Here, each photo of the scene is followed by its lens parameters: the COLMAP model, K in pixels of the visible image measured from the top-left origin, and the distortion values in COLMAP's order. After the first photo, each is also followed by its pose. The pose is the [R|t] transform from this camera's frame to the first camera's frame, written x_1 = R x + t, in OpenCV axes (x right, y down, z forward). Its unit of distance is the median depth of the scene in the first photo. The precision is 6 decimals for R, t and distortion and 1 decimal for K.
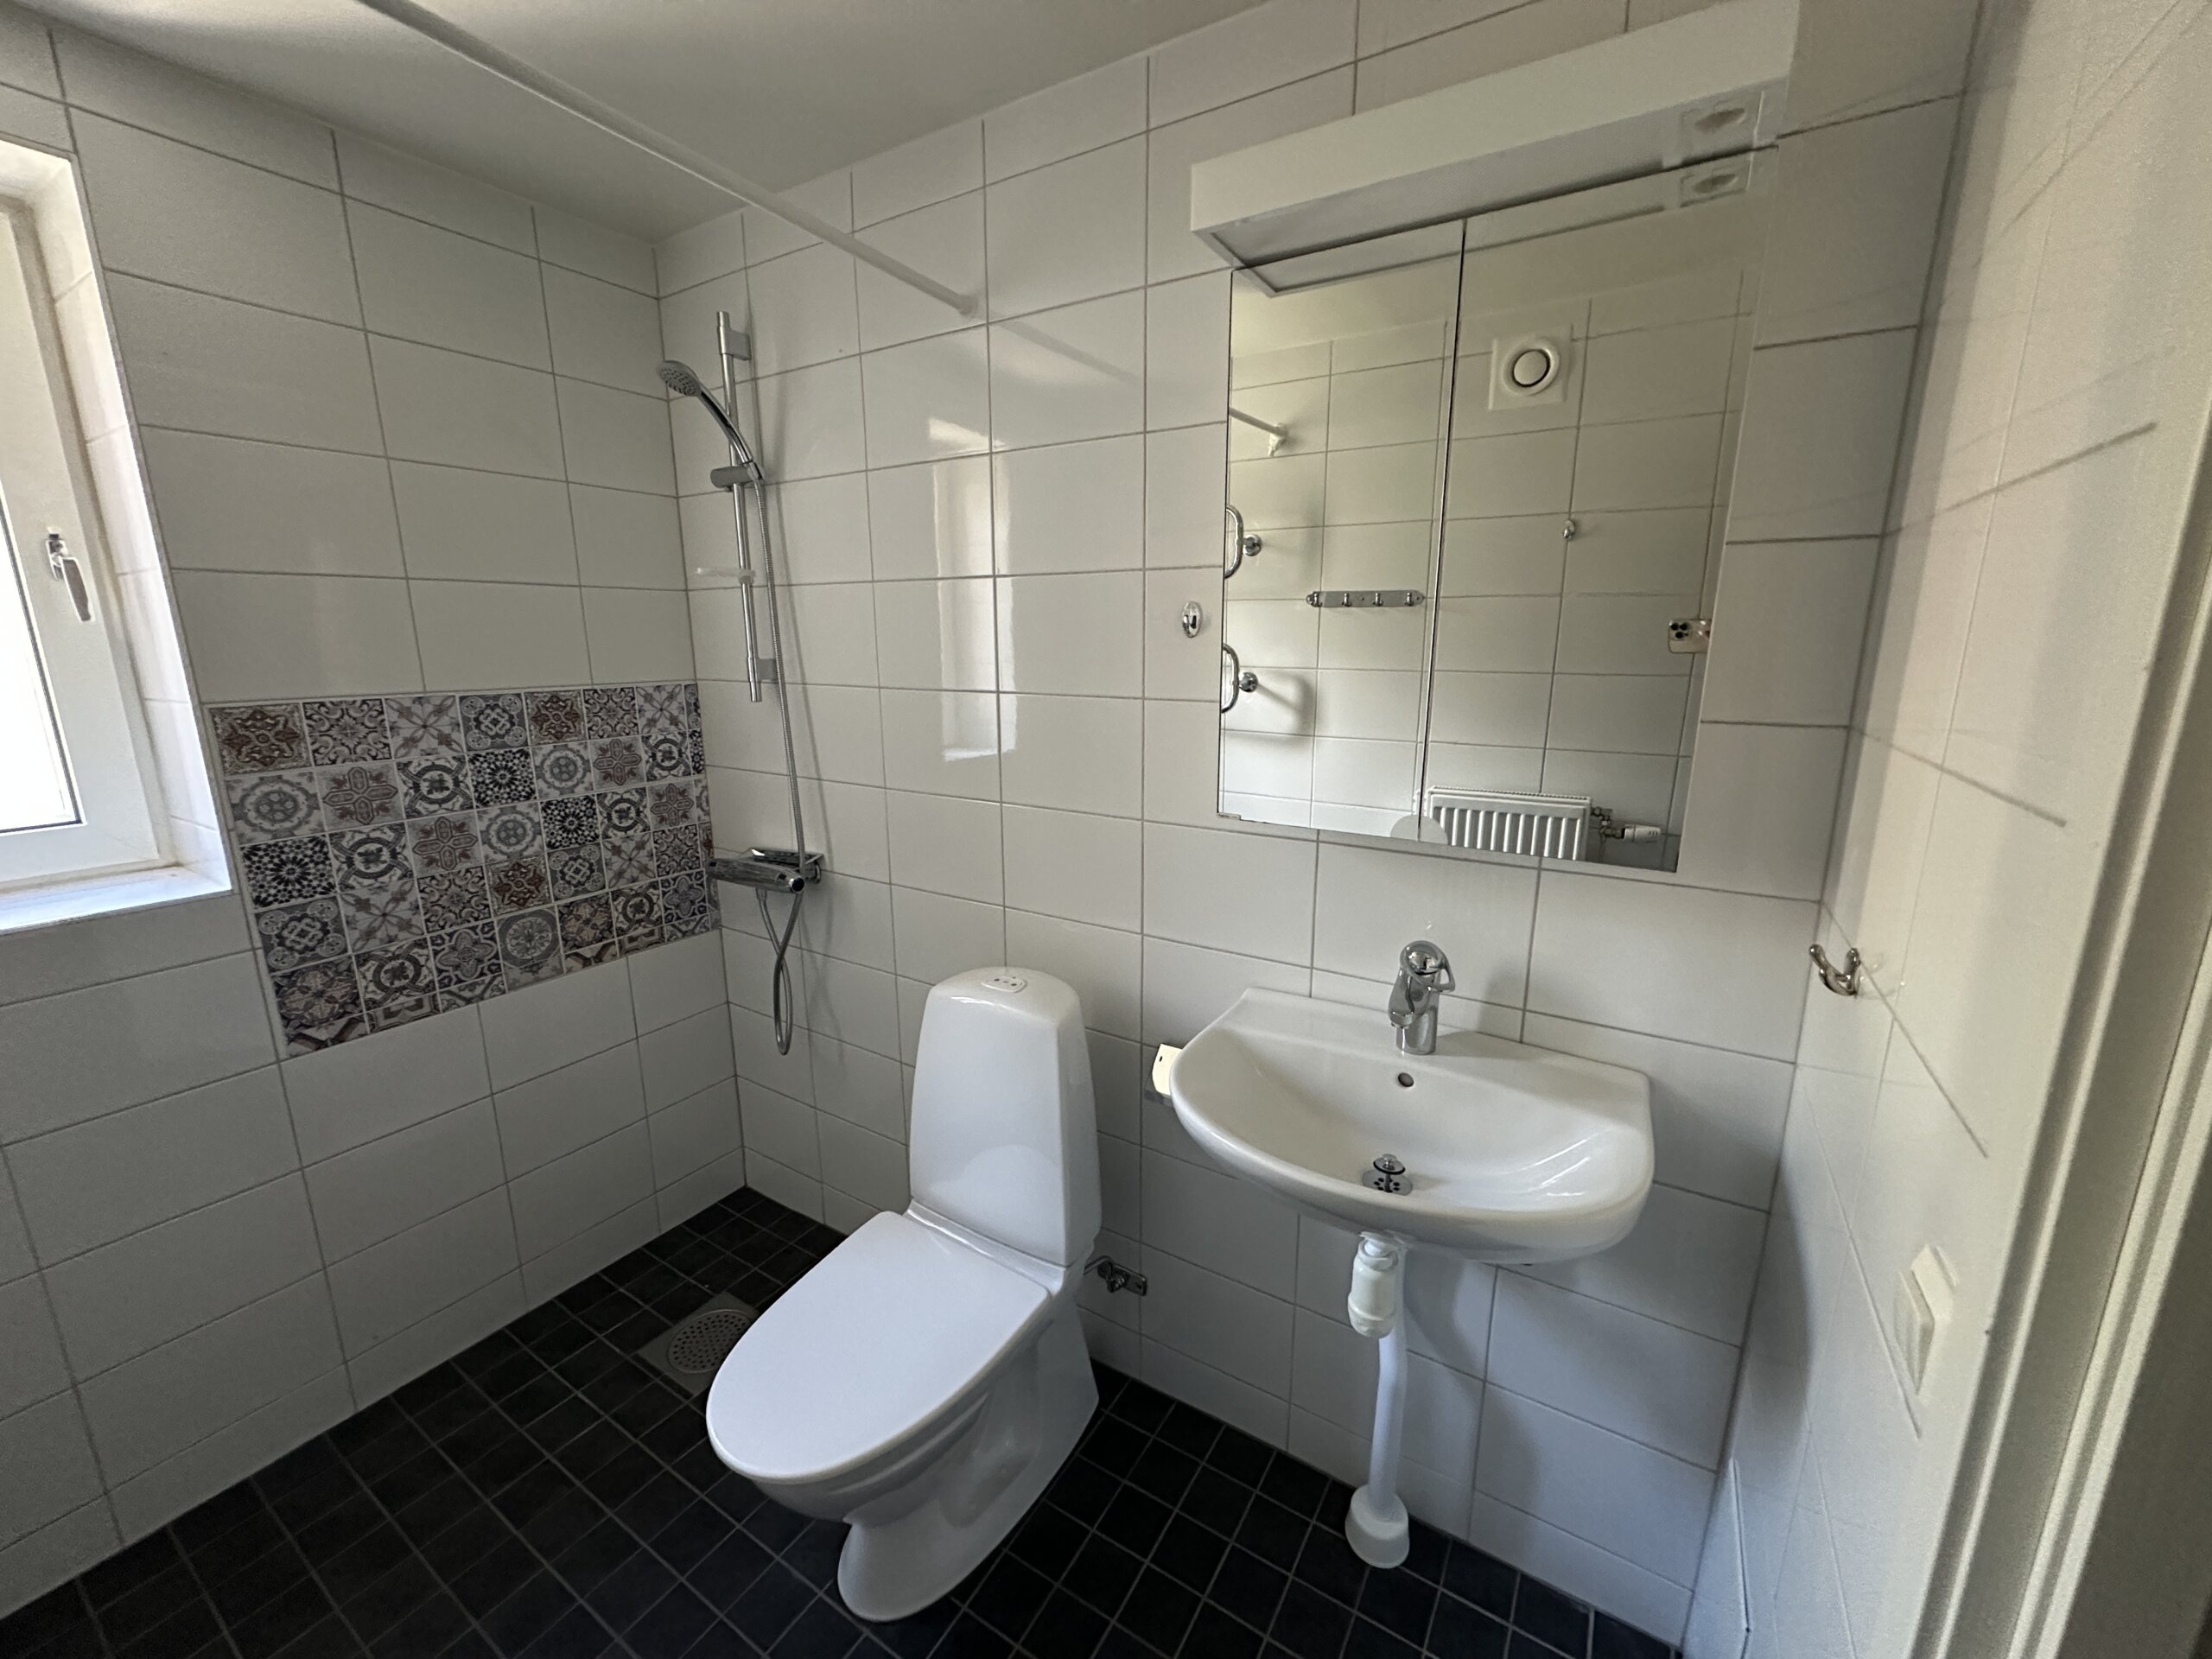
lens RADIAL K [[881.1, 0, 1109.0], [0, 881.1, 826.9], [0, 0, 1]] dist [-0.002714, 0.000263]
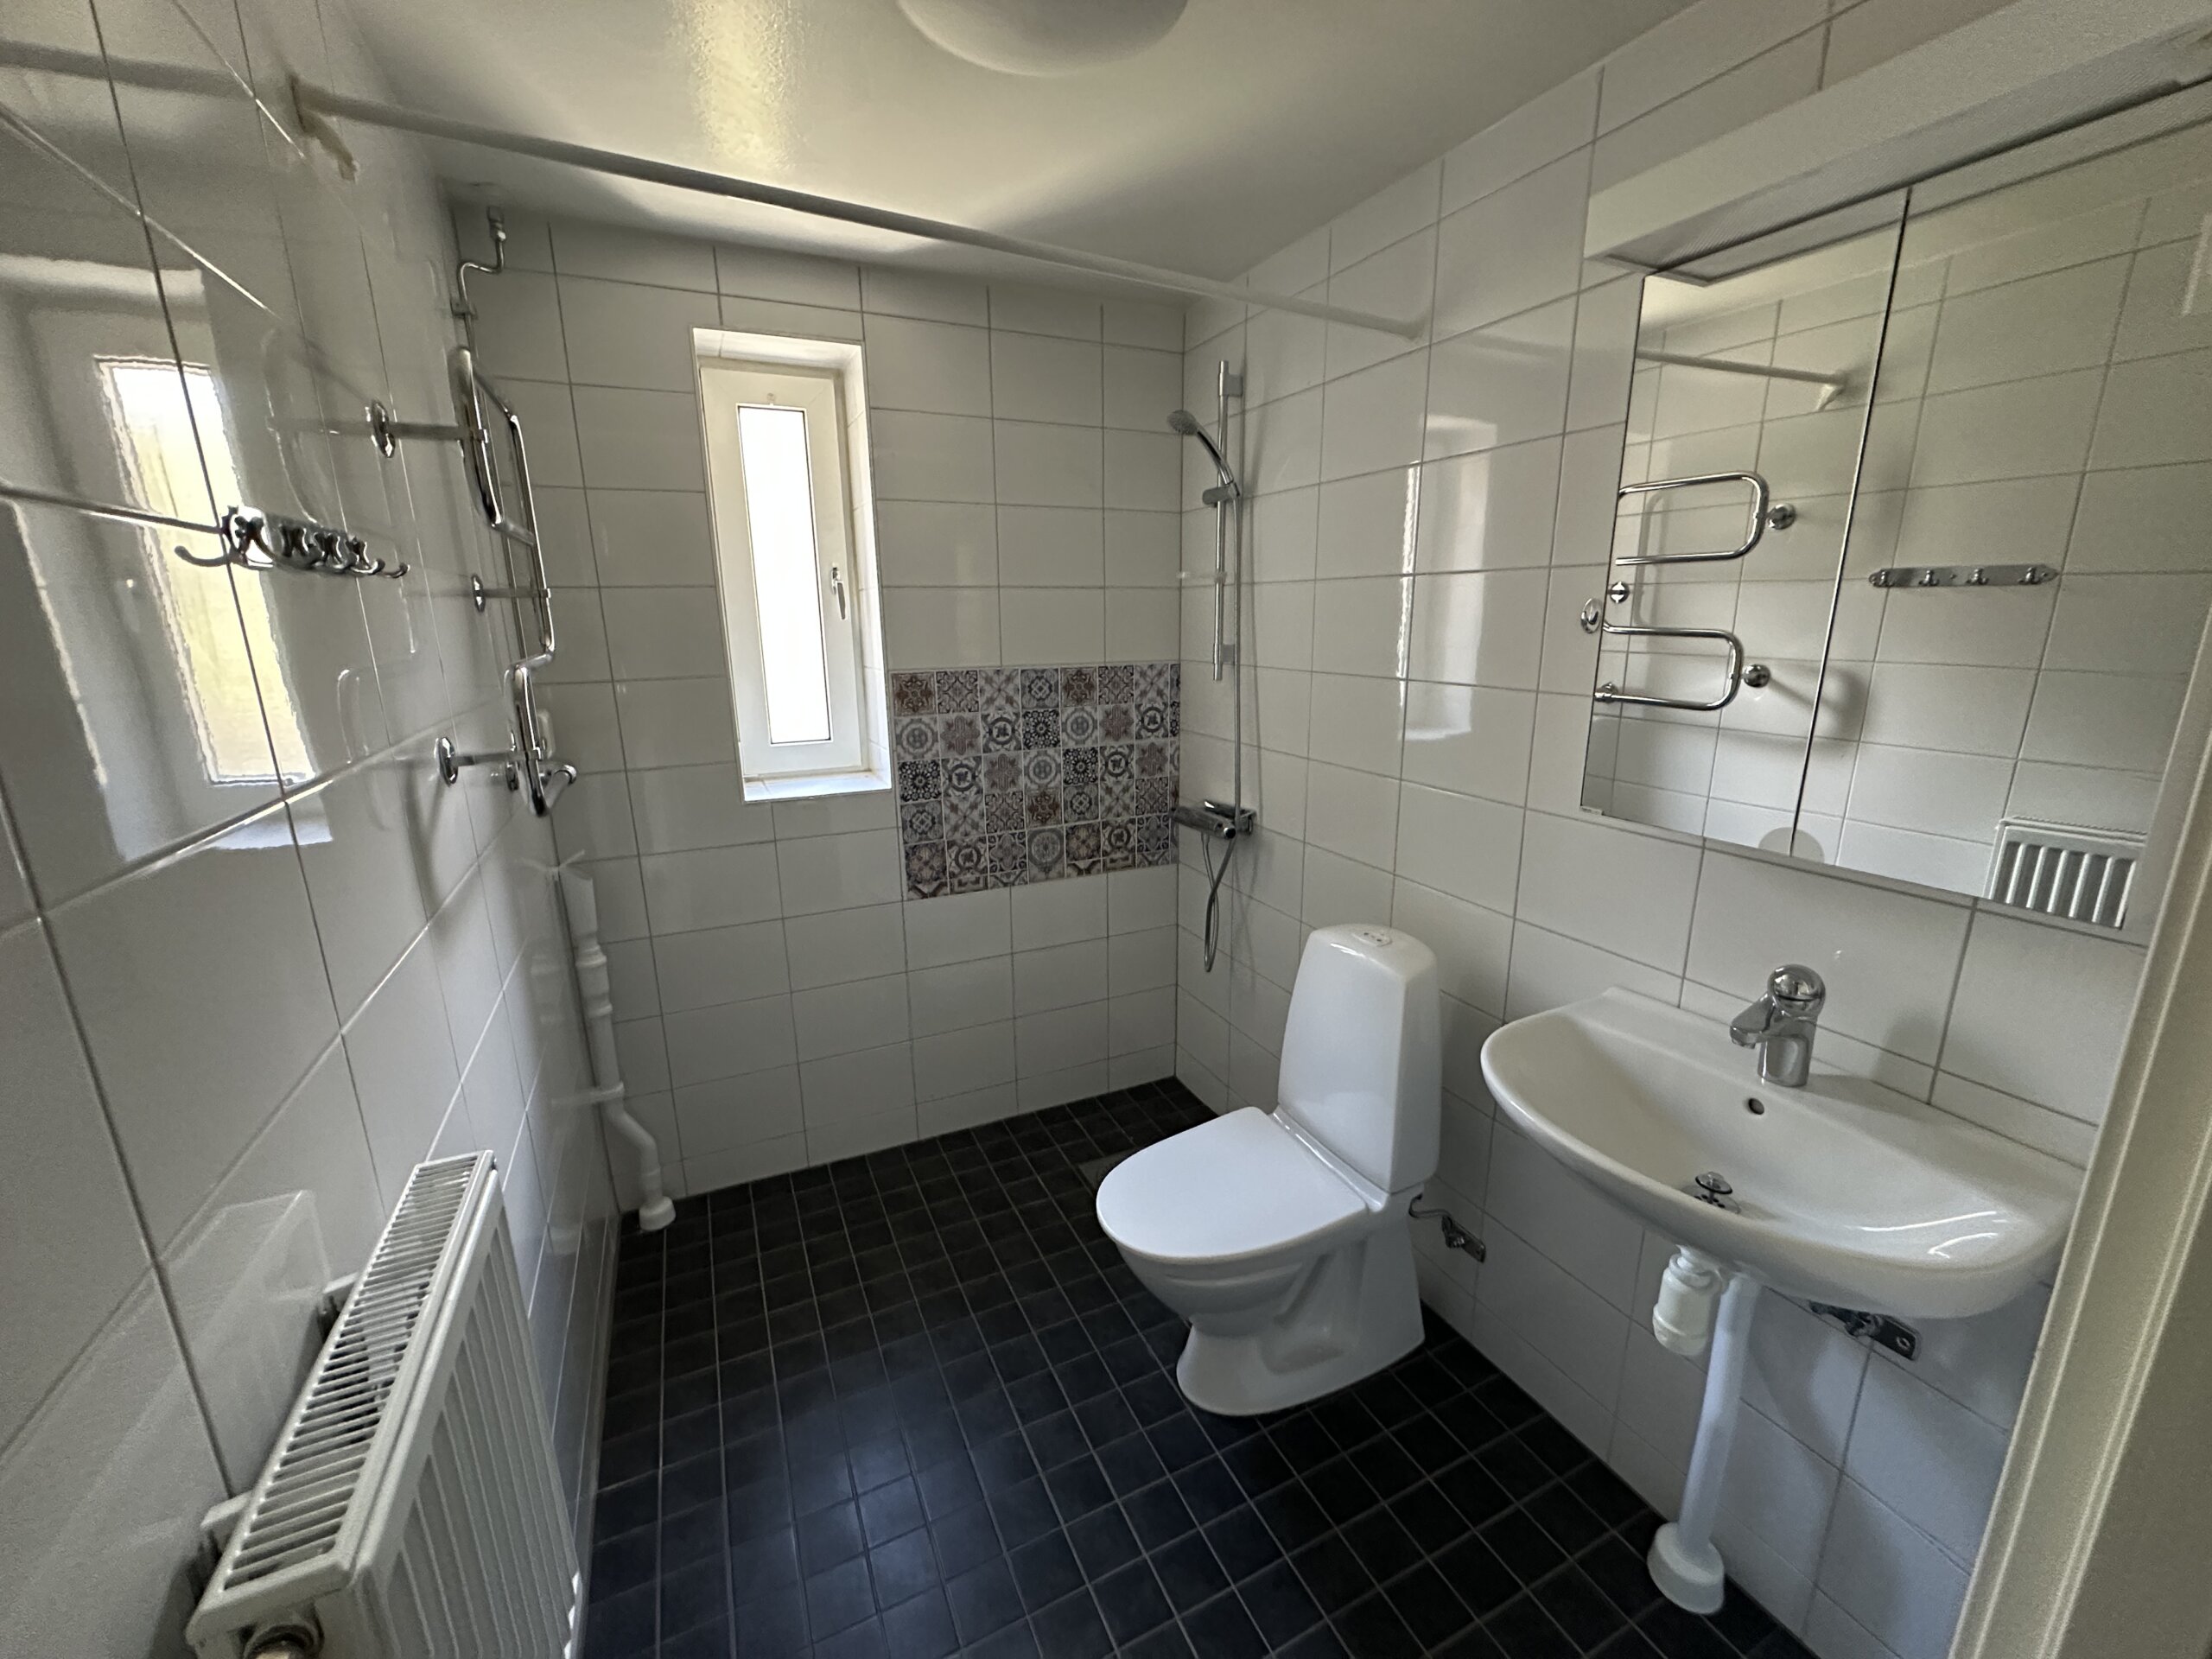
lens RADIAL K [[881.1, 0, 1109.0], [0, 881.1, 826.9], [0, 0, 1]] dist [-0.002714, 0.000263]
pose [[0.843845, 0.120699, -0.522836, 0.147450], [-0.107003, 0.992654, 0.056458, 0.006823], [0.525810, 0.008303, 0.850562, -0.123959]]
